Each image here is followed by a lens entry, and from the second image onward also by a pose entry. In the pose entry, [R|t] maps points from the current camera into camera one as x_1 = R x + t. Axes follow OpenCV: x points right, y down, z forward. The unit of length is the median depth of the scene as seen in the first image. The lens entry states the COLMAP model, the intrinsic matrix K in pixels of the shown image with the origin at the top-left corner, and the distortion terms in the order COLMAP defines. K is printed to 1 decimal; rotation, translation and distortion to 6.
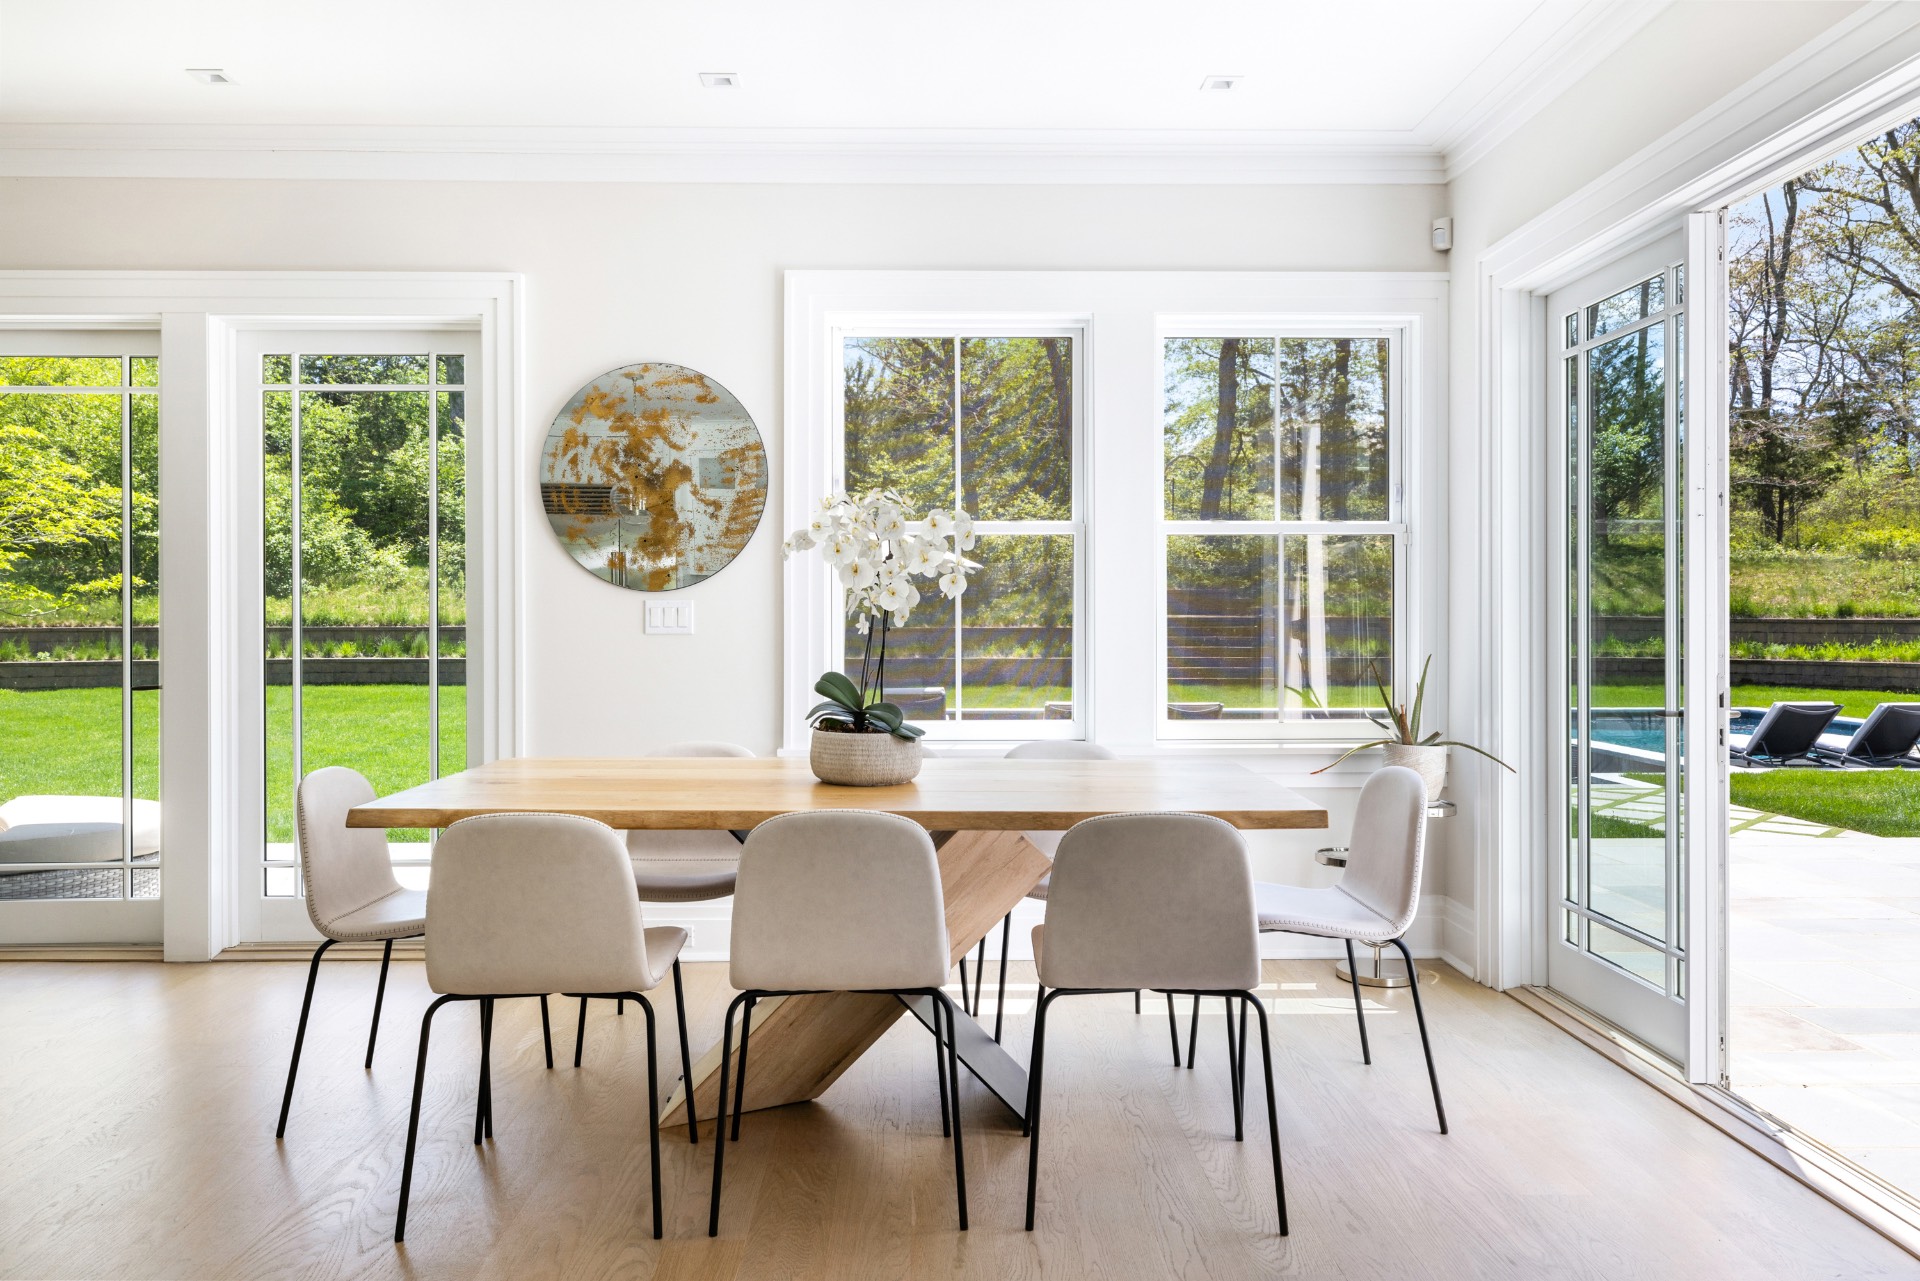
lens RADIAL K [[1163.4, 0, 928.5], [0, 1163.4, 627.6], [0, 0, 1]] dist [0.001649, 0.000558]
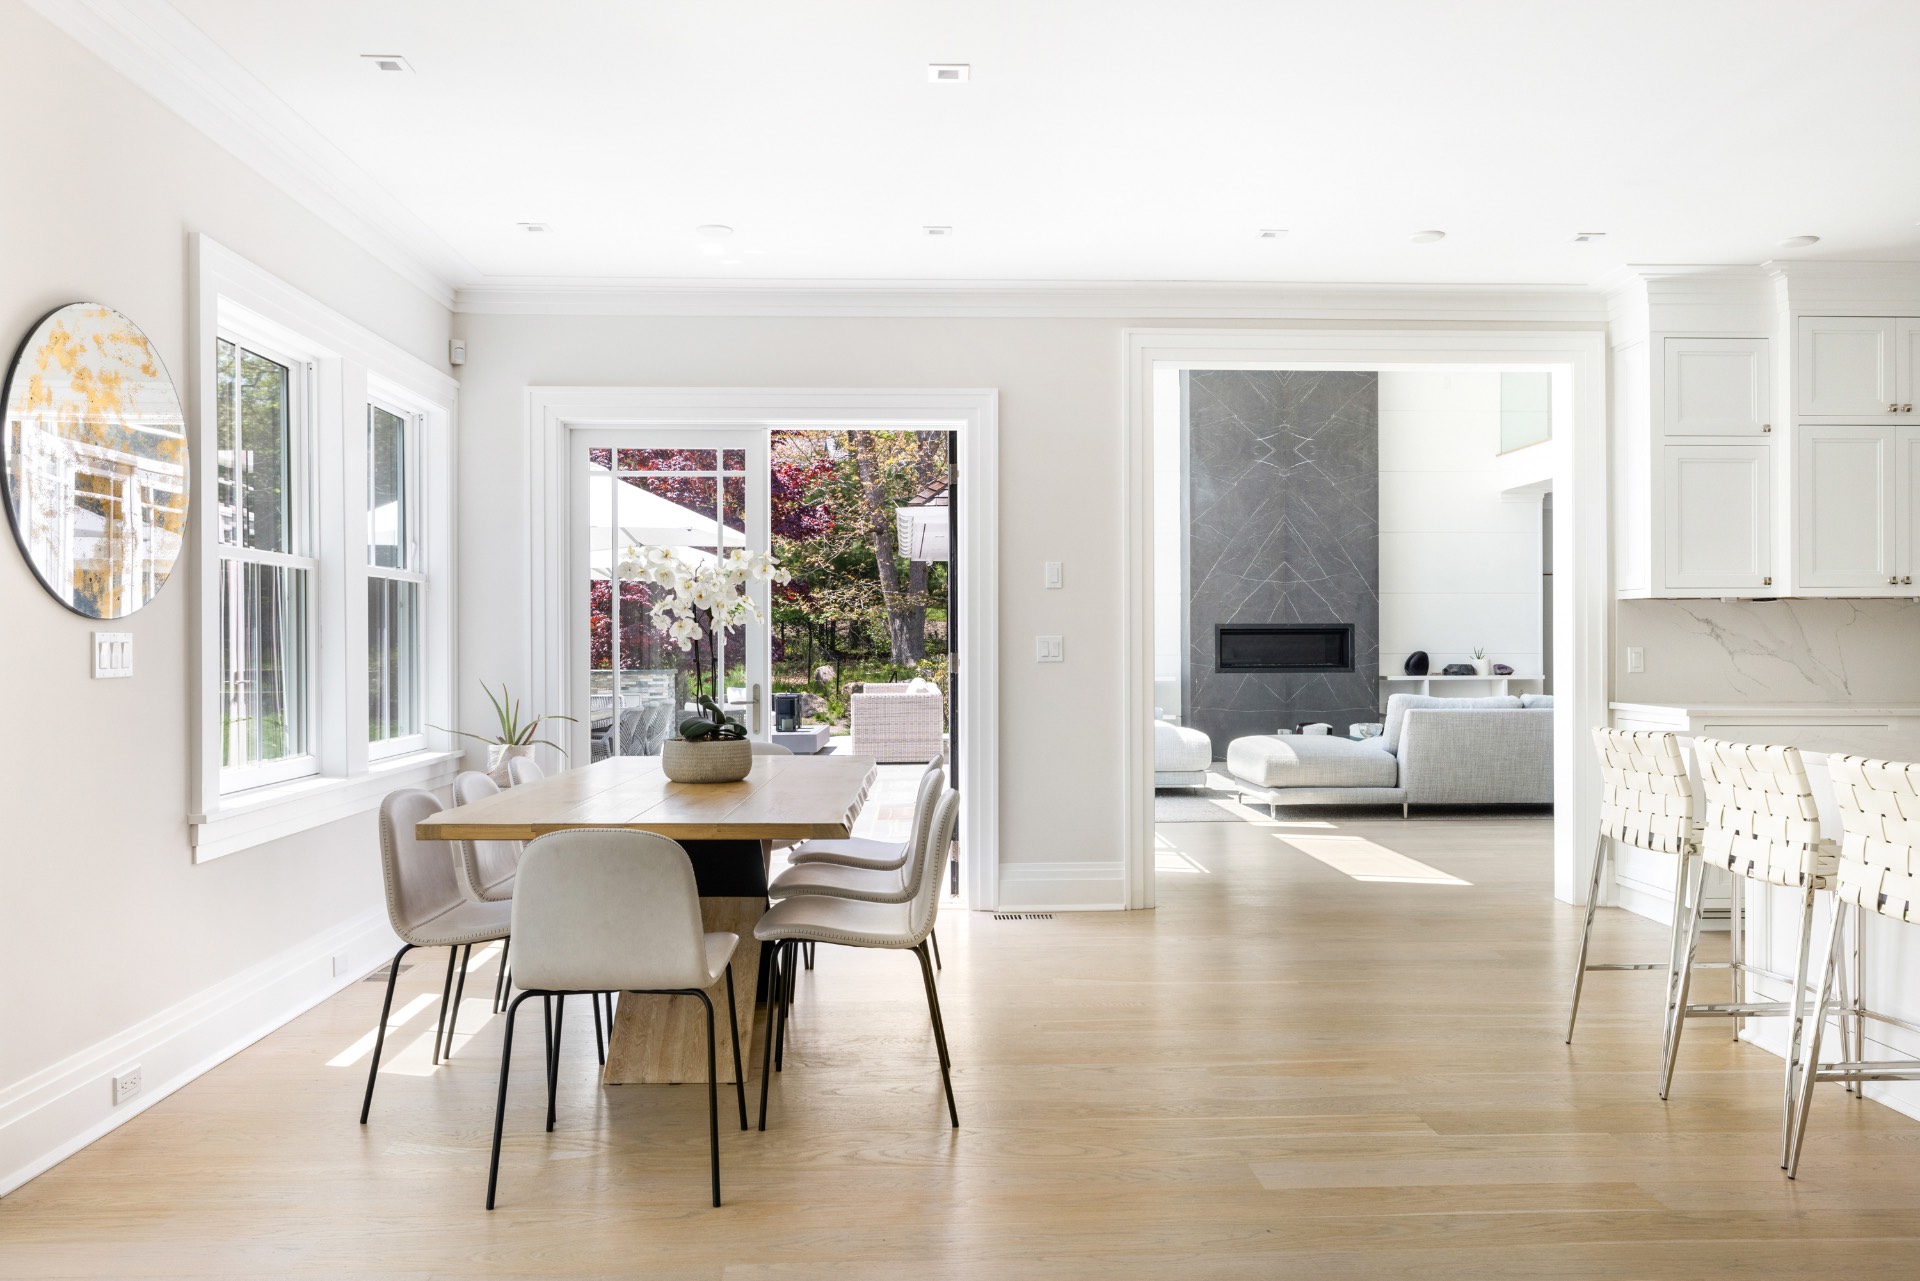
lens RADIAL K [[1401.9, 0, 950.8], [0, 1401.9, 643.4], [0, 0, 1]] dist [-0.002838, 0.001194]
pose [[-0.015517, 0.000796, 0.999879, -1.122696], [0.010061, 0.999949, -0.000640, -0.010386], [-0.999829, 0.010049, -0.015524, 0.488003]]
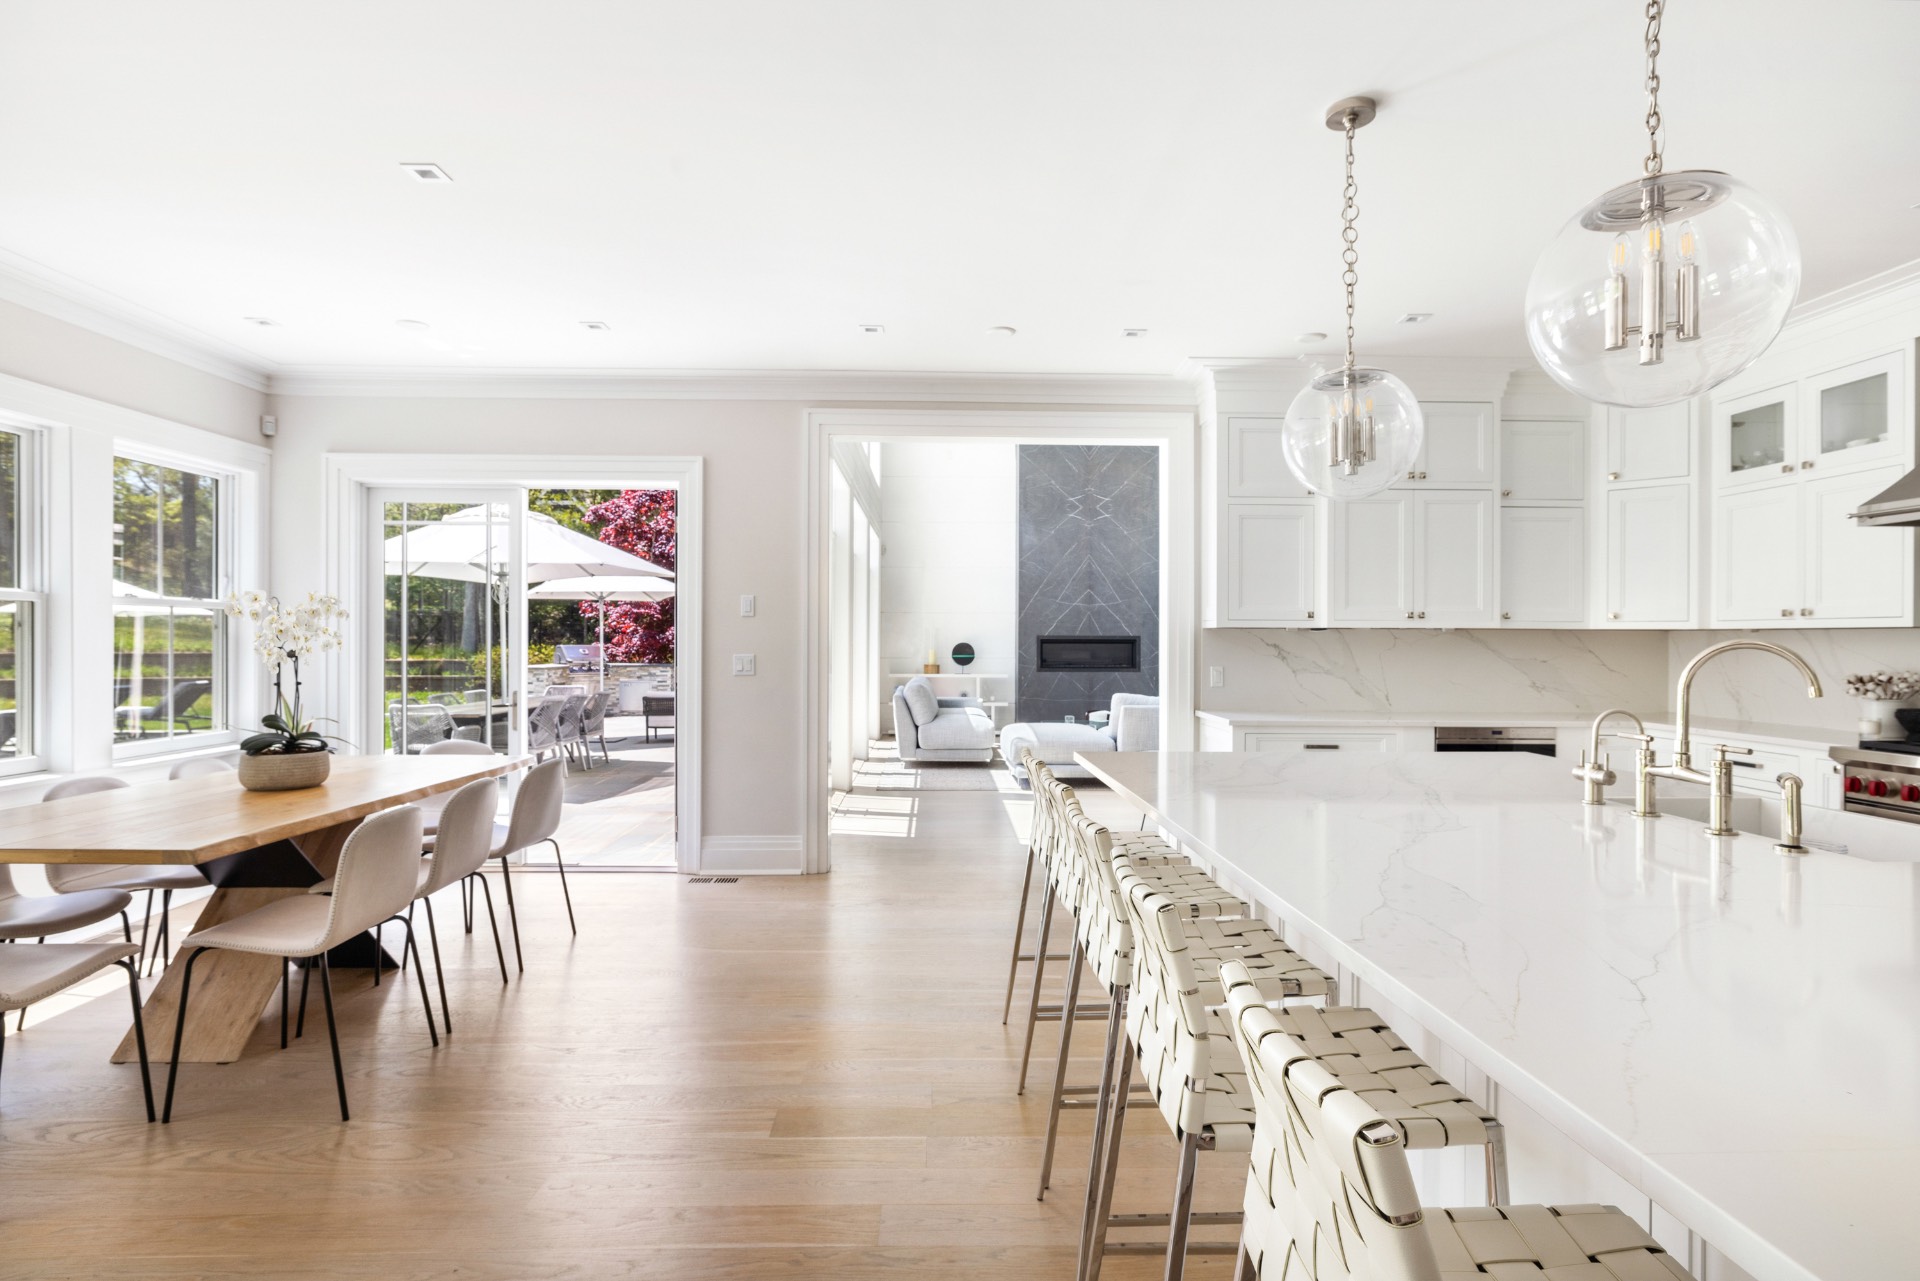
lens RADIAL K [[973.8, 0, 960.0], [0, 973.8, 640.5], [0, 0, 1]] dist [-0.001886, 0.000271]
pose [[-0.007184, 0.000700, 0.999974, -0.918355], [0.003642, 0.999993, -0.000673, -0.036592], [-0.999968, 0.003637, -0.007187, 0.056107]]
